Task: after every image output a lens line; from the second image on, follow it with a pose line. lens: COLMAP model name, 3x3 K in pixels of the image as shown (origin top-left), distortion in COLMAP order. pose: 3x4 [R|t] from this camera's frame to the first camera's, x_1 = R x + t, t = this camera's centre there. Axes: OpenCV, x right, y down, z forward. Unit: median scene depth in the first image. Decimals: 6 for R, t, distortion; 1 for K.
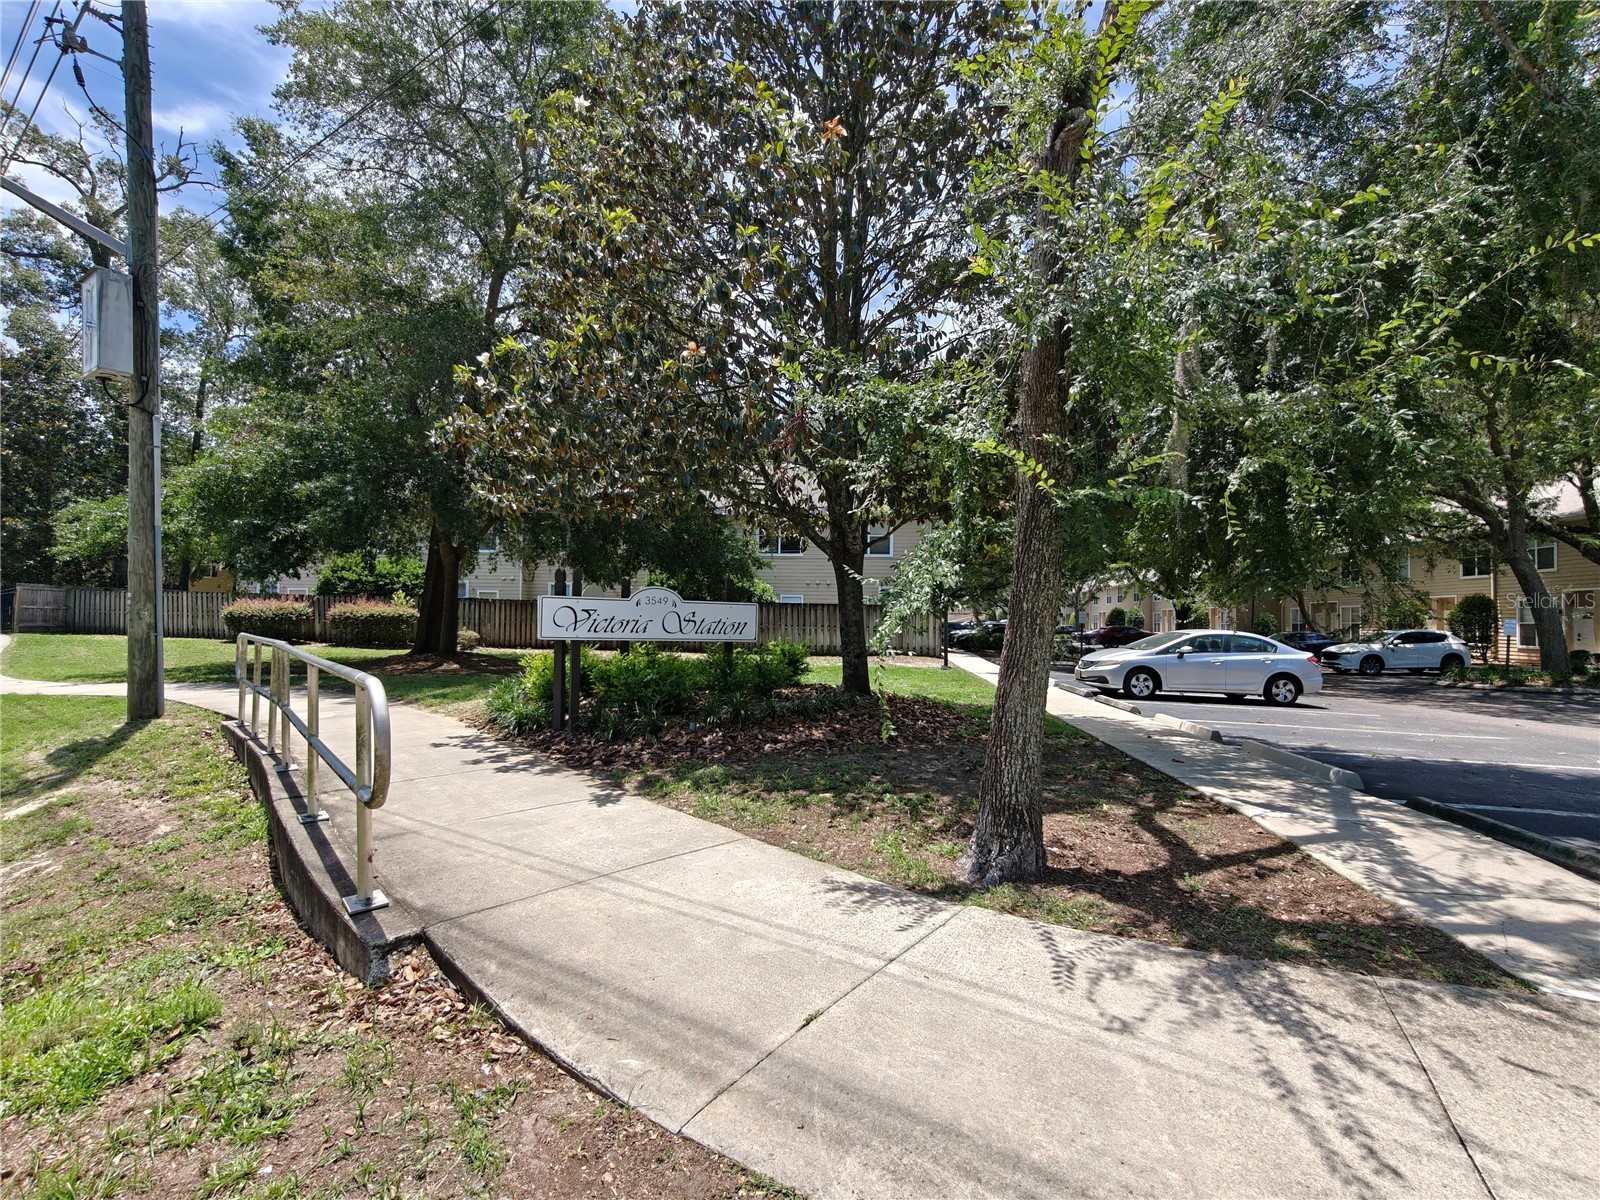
lens RADIAL K [[730.4, 0, 803.4], [0, 730.4, 601.0], [0, 0, 1]] dist [-0.000344, 0.001043]
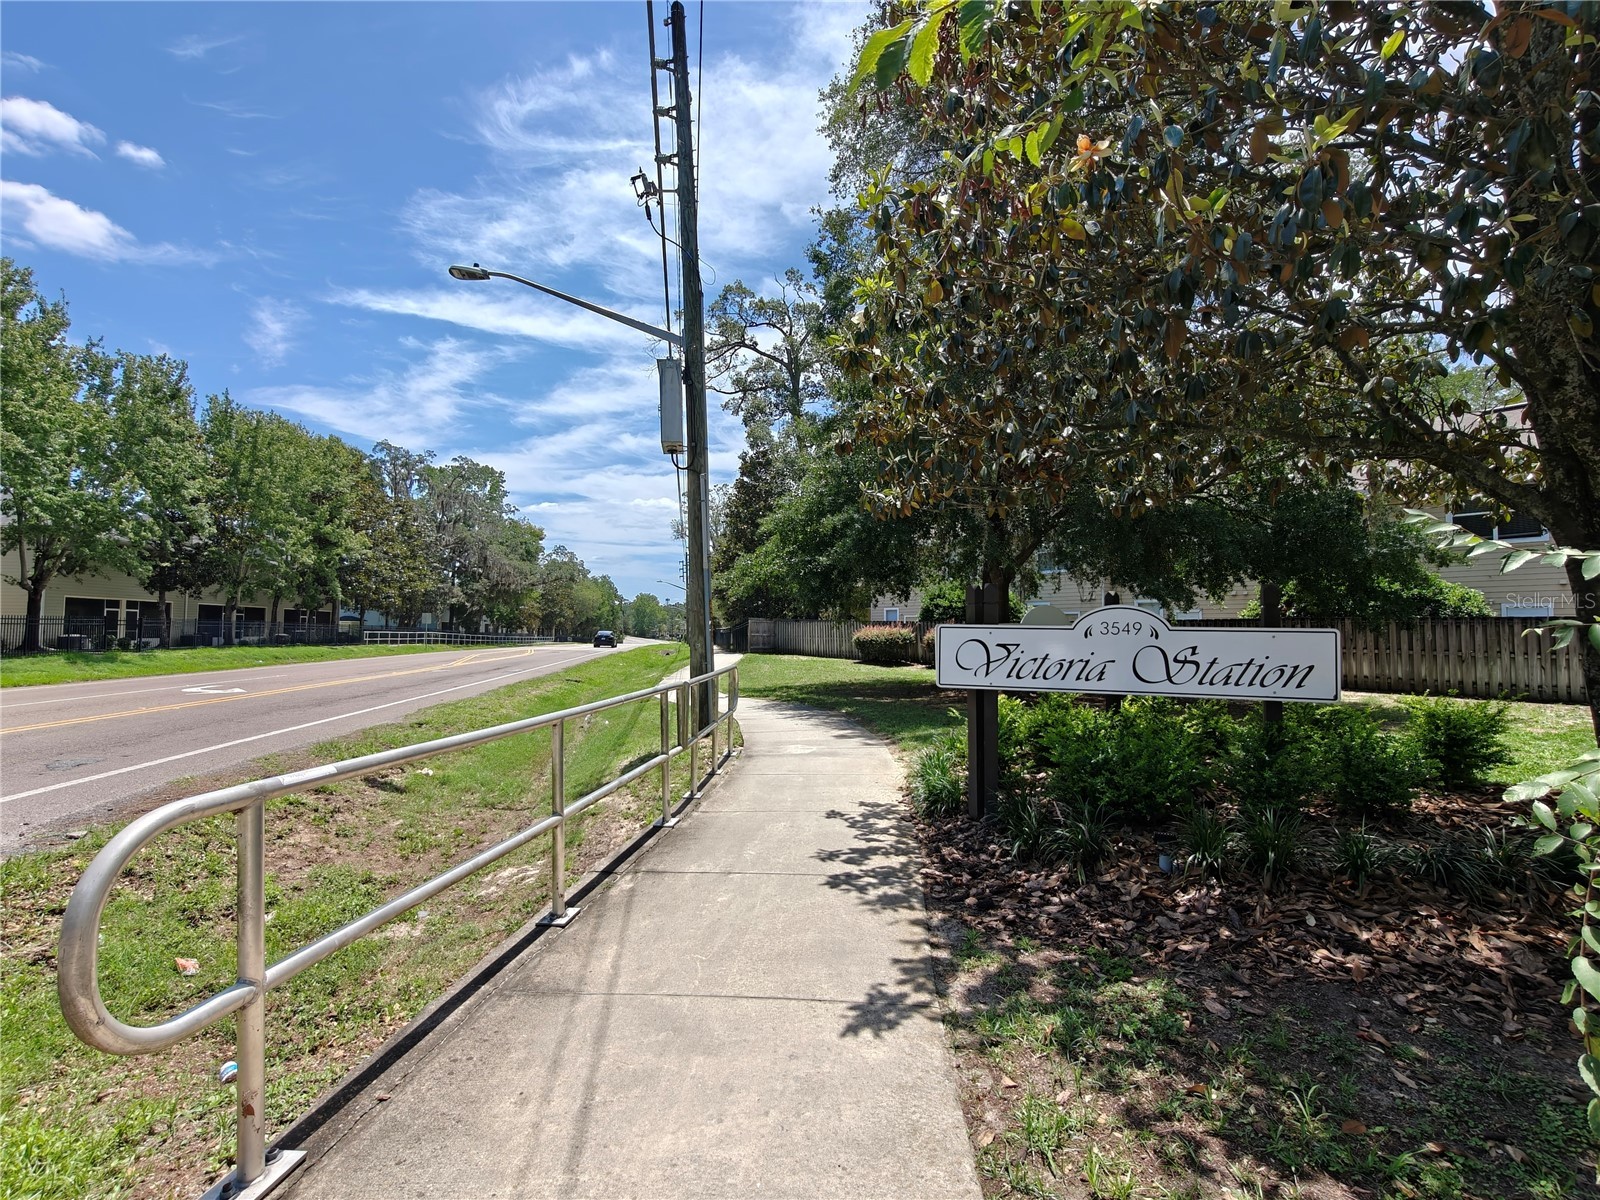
lens RADIAL K [[730.4, 0, 791.1], [0, 730.4, 597.3], [0, 0, 1]] dist [-0.000344, 0.001043]
pose [[0.678336, -0.047402, -0.733221, 0.057419], [0.023734, 0.998810, -0.042615, -0.006453], [0.734368, 0.011505, 0.678654, 0.377439]]
